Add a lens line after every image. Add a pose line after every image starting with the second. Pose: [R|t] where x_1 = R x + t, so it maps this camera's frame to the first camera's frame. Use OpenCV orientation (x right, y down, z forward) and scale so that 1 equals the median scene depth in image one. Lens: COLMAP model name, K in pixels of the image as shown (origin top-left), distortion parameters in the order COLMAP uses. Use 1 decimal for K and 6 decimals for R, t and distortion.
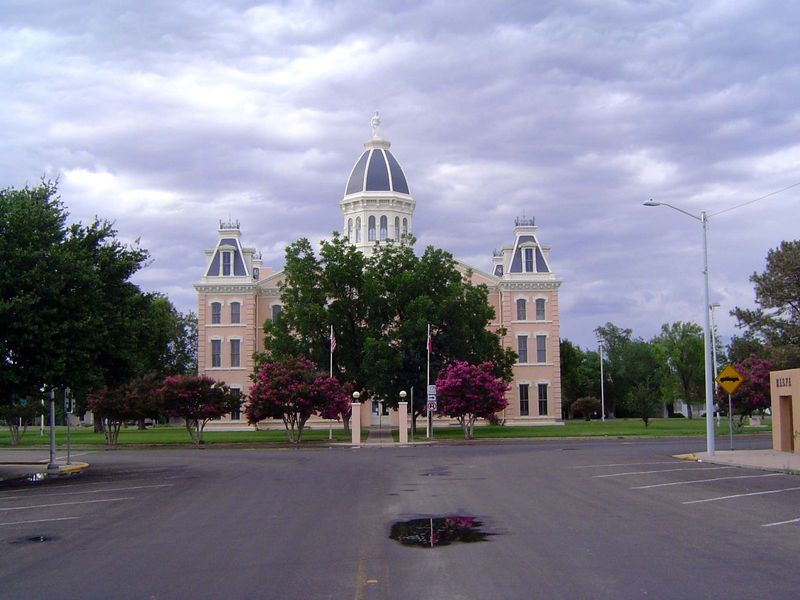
lens RADIAL K [[1019.8, 0, 397.7], [0, 1019.8, 300.3], [0, 0, 1]] dist [-0.138137, 0.000000]
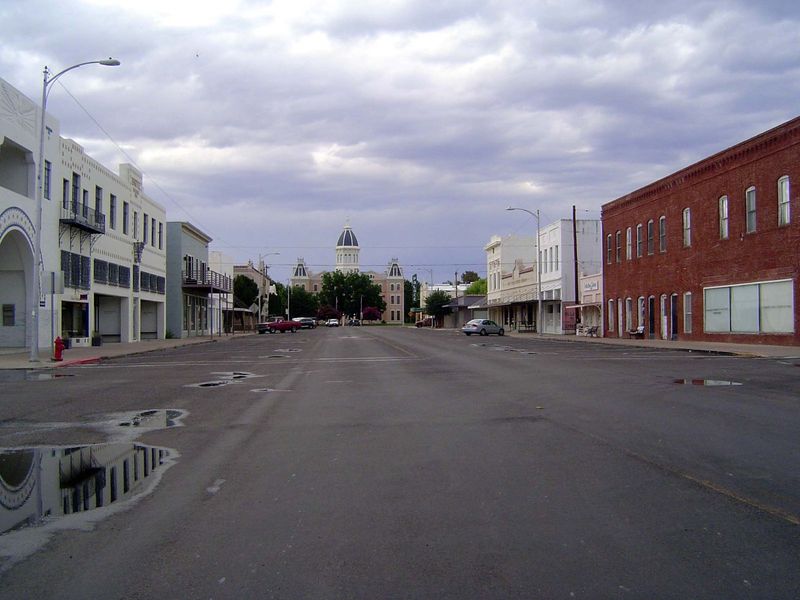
lens RADIAL K [[910.2, 0, 399.3], [0, 910.2, 300.2], [0, 0, 1]] dist [-0.002693, 0.000000]
pose [[0.998753, 0.013563, 0.048043, 0.006585], [-0.017709, 0.996054, 0.086961, -0.228402], [-0.046674, -0.087704, 0.995053, -2.106781]]
